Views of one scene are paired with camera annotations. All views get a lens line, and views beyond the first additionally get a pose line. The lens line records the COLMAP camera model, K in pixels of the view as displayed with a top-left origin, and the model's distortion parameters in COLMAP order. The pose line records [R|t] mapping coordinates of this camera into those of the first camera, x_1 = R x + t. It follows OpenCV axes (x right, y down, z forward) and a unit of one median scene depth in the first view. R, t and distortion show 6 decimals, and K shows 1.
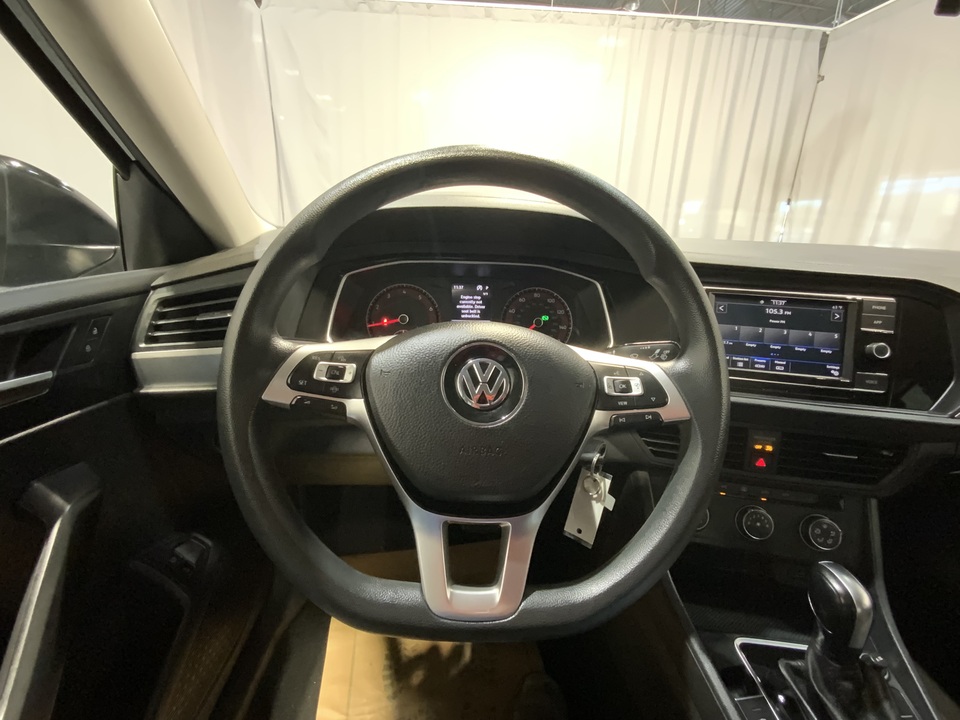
lens RADIAL K [[425.1, 0, 479.0], [0, 425.1, 363.5], [0, 0, 1]] dist [-0.007419, -0.000101]
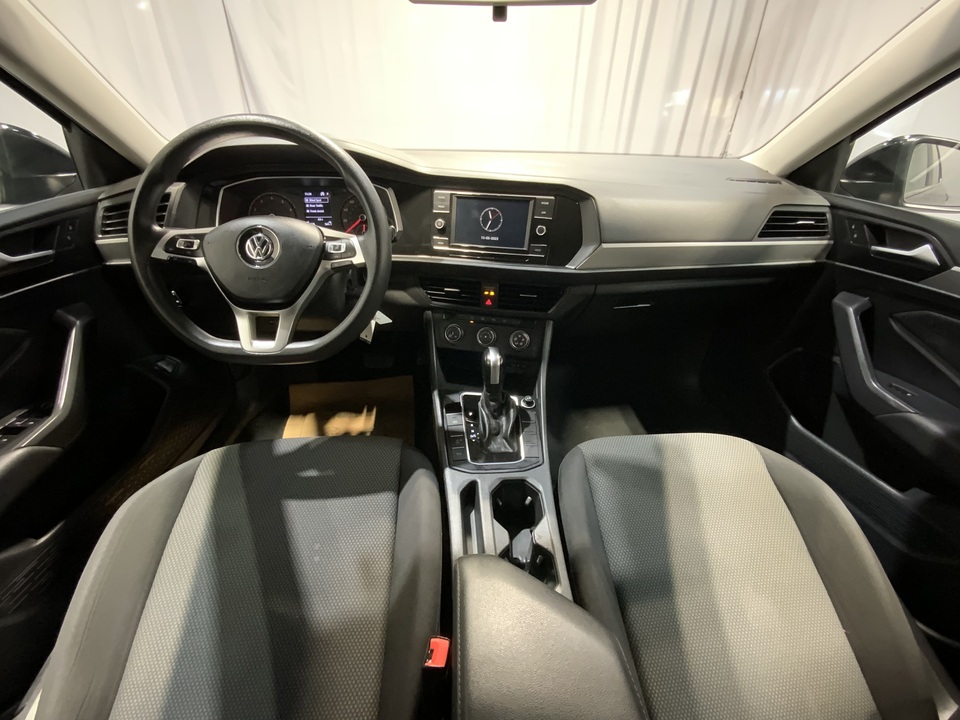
lens RADIAL K [[385.1, 0, 487.2], [0, 385.1, 364.6], [0, 0, 1]] dist [-0.014696, -0.004886]
pose [[0.999536, -0.022735, 0.020253, 0.749634], [0.016937, 0.967921, 0.250681, 0.108255], [-0.025302, -0.250222, 0.967858, -0.668025]]
